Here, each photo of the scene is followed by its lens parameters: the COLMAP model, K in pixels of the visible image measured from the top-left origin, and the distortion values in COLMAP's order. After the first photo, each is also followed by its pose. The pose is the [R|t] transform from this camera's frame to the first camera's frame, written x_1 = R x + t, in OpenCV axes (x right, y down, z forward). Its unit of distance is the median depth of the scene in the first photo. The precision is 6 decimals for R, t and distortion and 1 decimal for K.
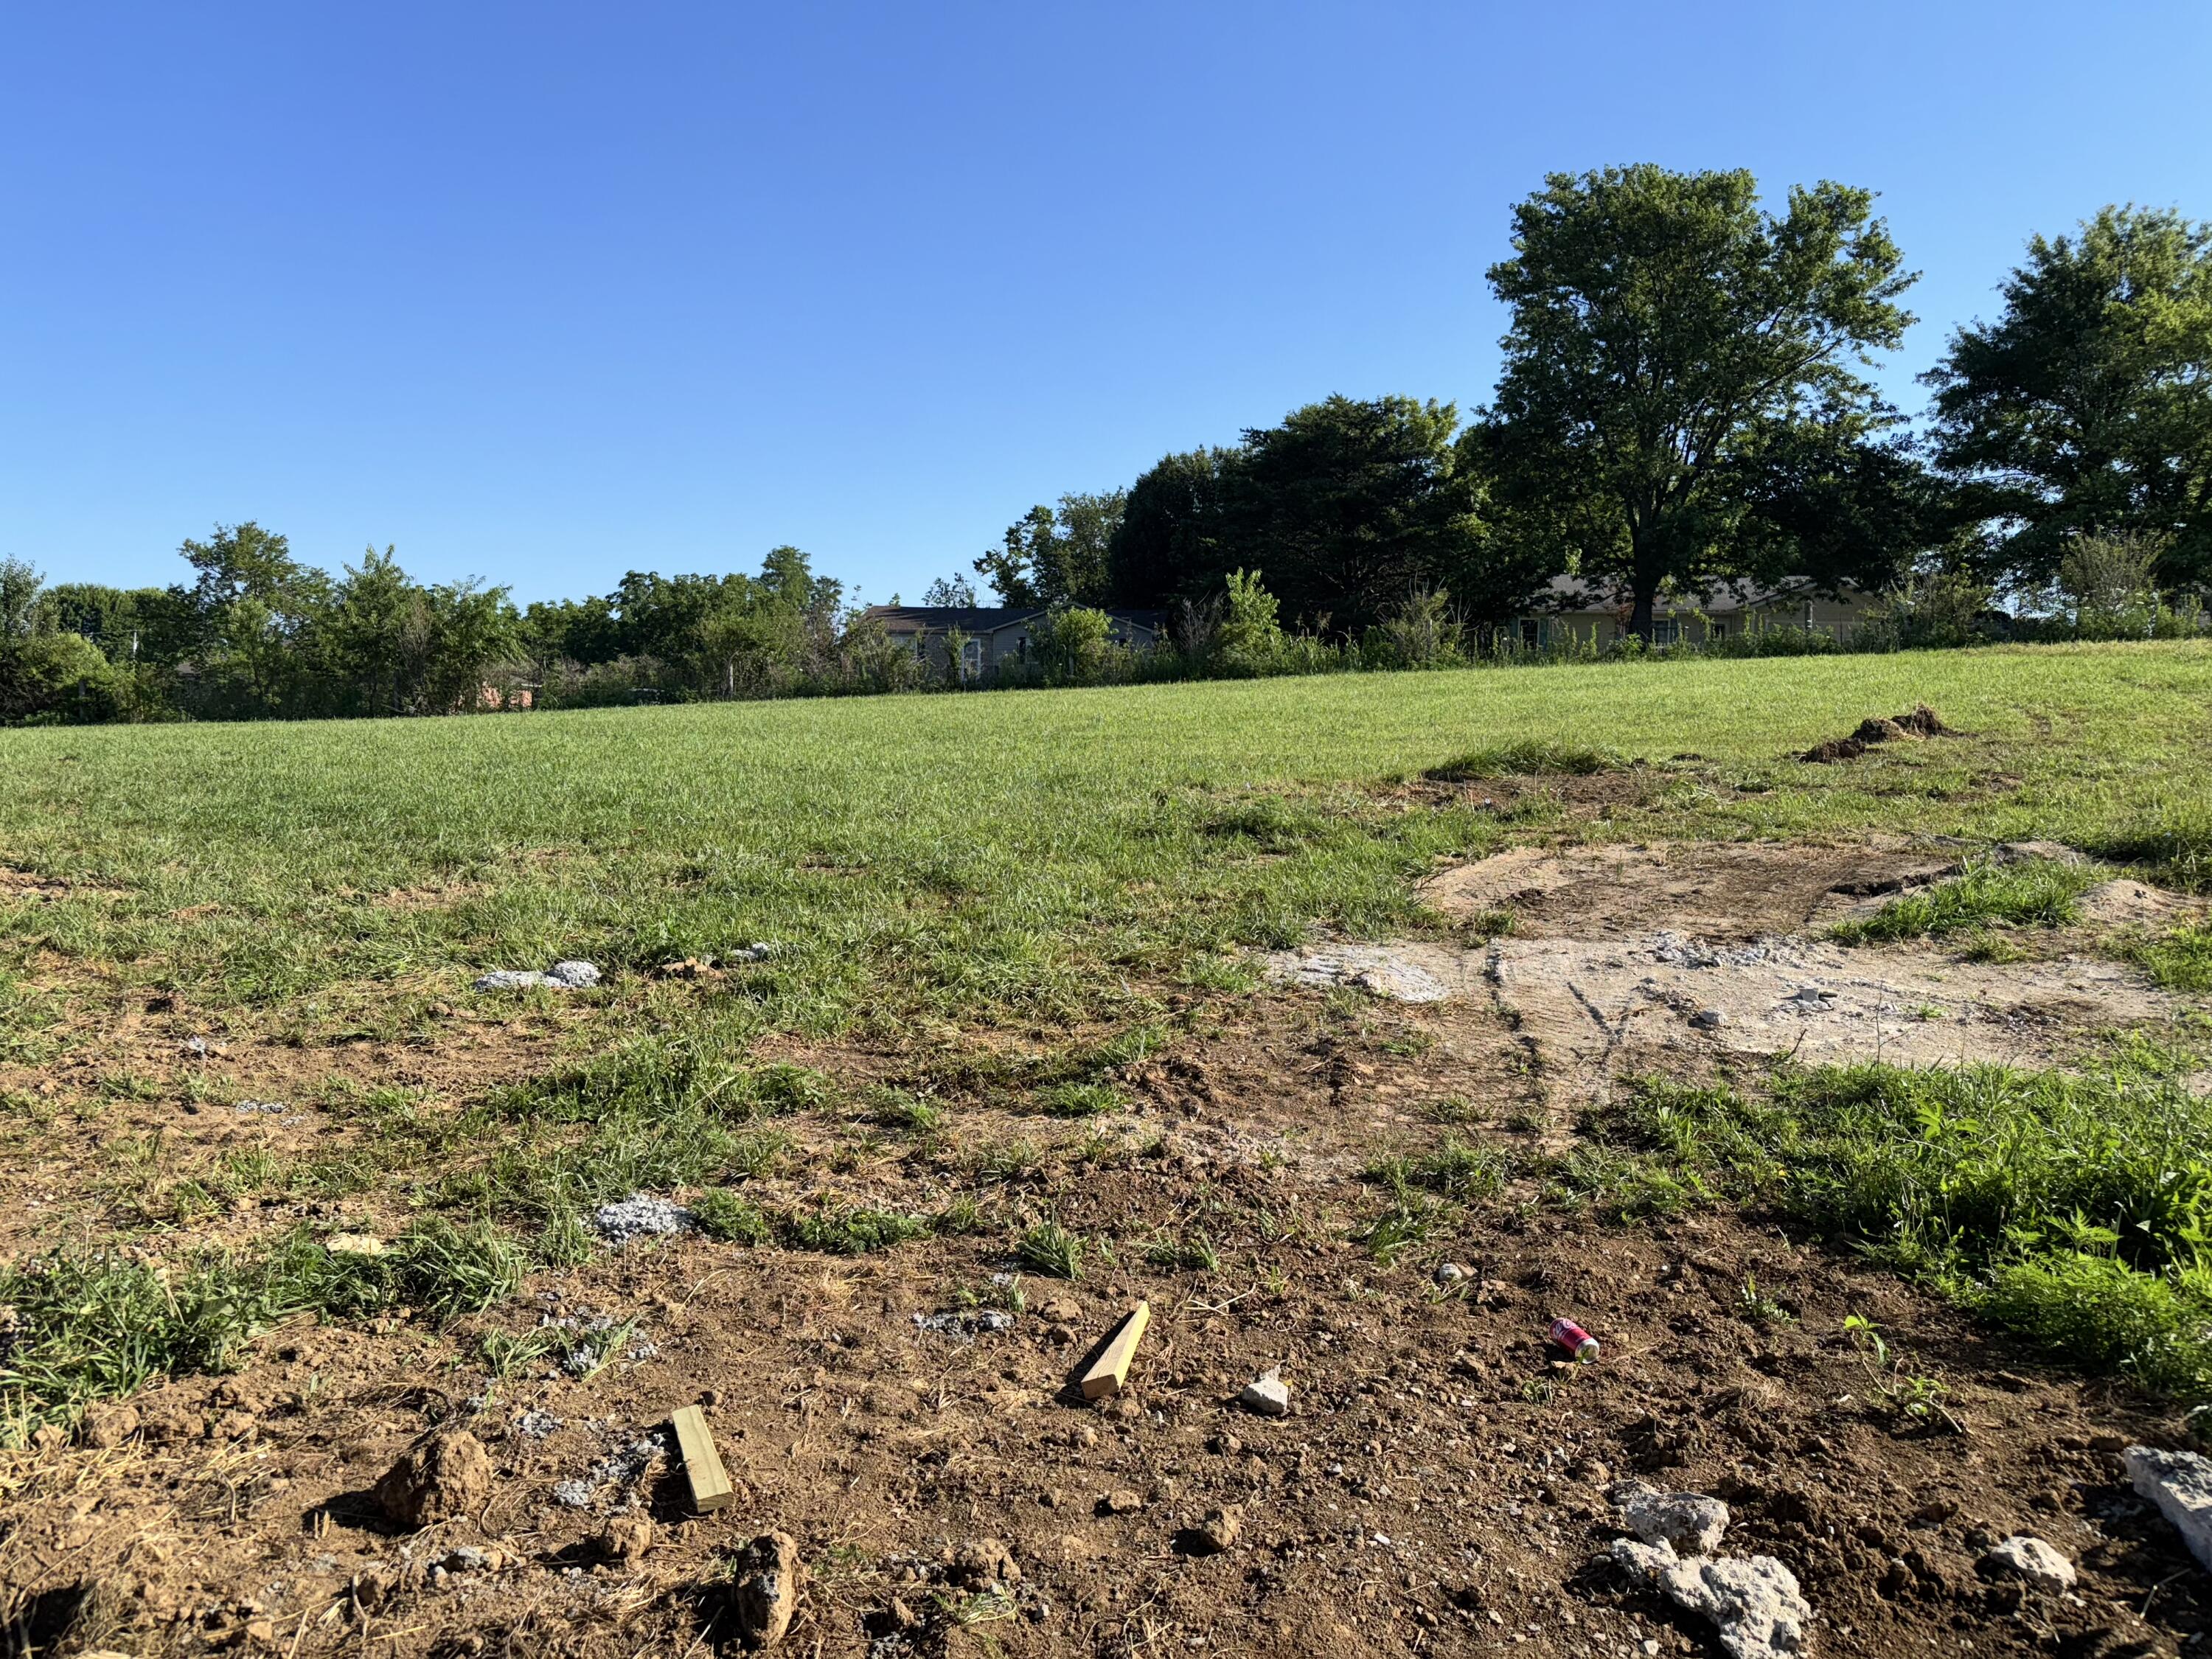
lens RADIAL K [[1535.1, 0, 1106.0], [0, 1535.1, 829.5], [0, 0, 1]] dist [0.003527, -0.021174]
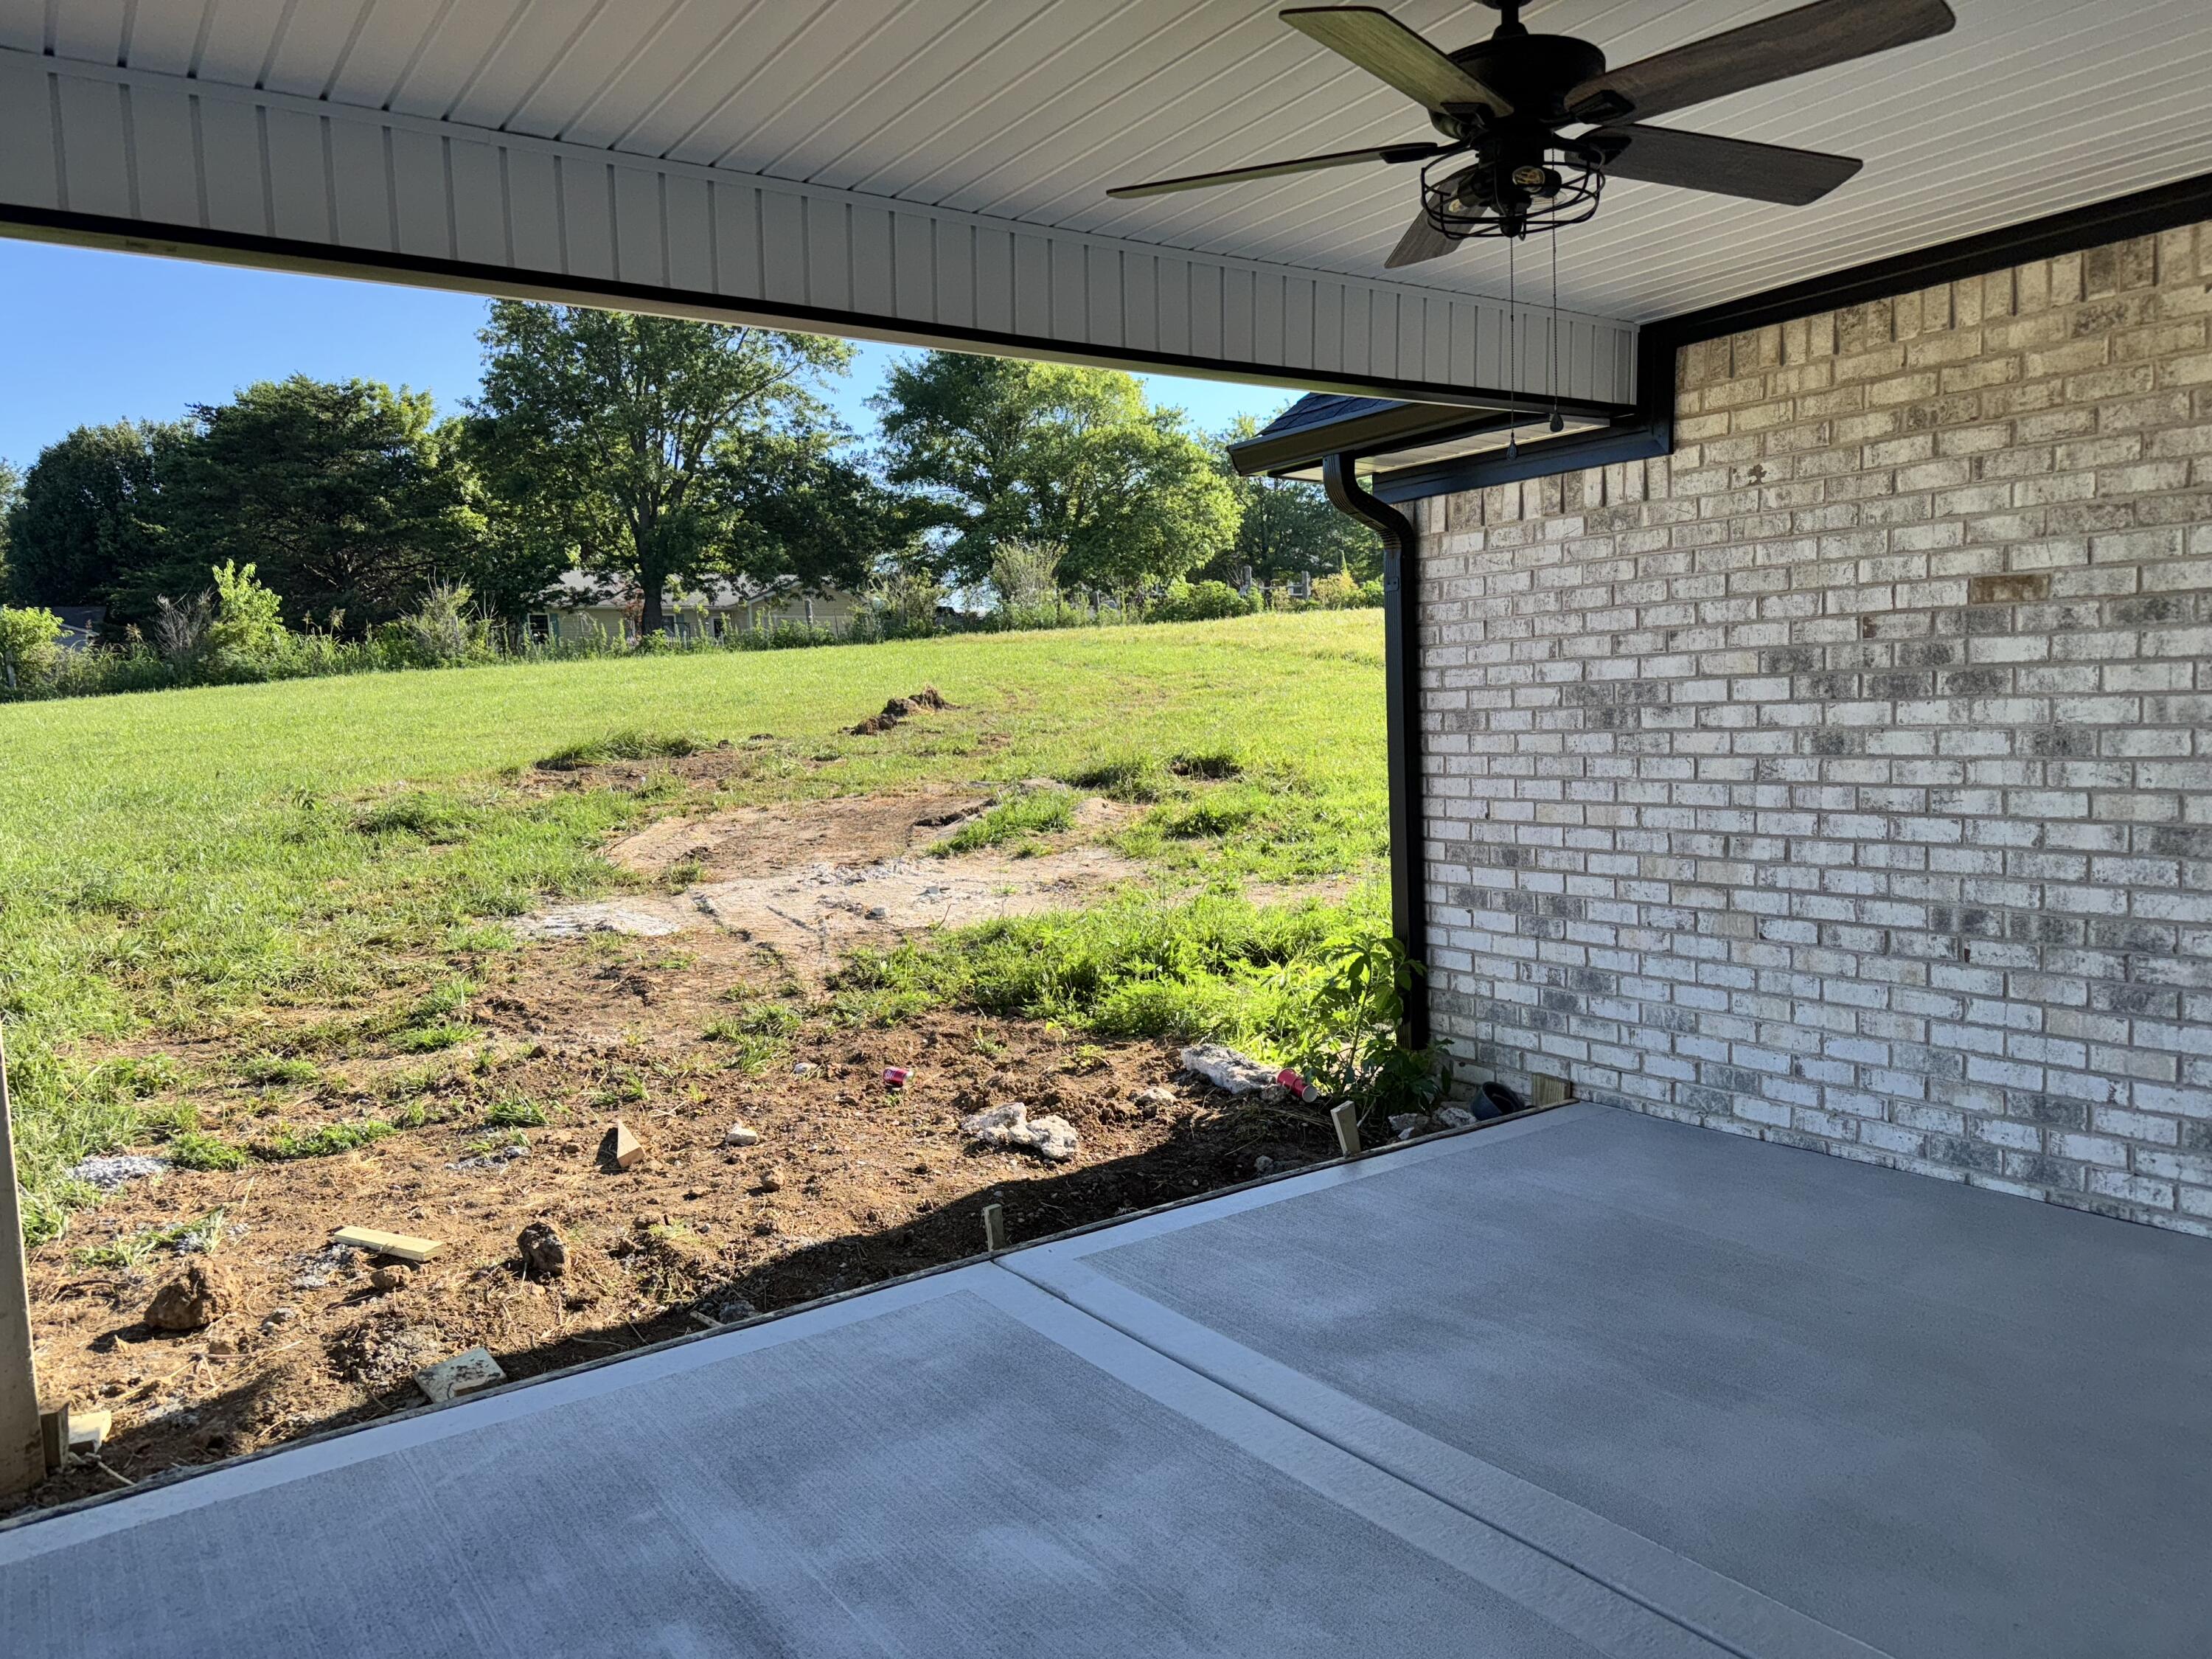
lens RADIAL K [[1599.0, 0, 1106.0], [0, 1599.0, 829.5], [0, 0, 1]] dist [0.169760, -0.271725]
pose [[0.799557, -0.090969, 0.593661, -0.090667], [0.091002, 0.995400, 0.029966, 0.006495], [-0.593656, 0.030065, 0.804157, -0.091960]]
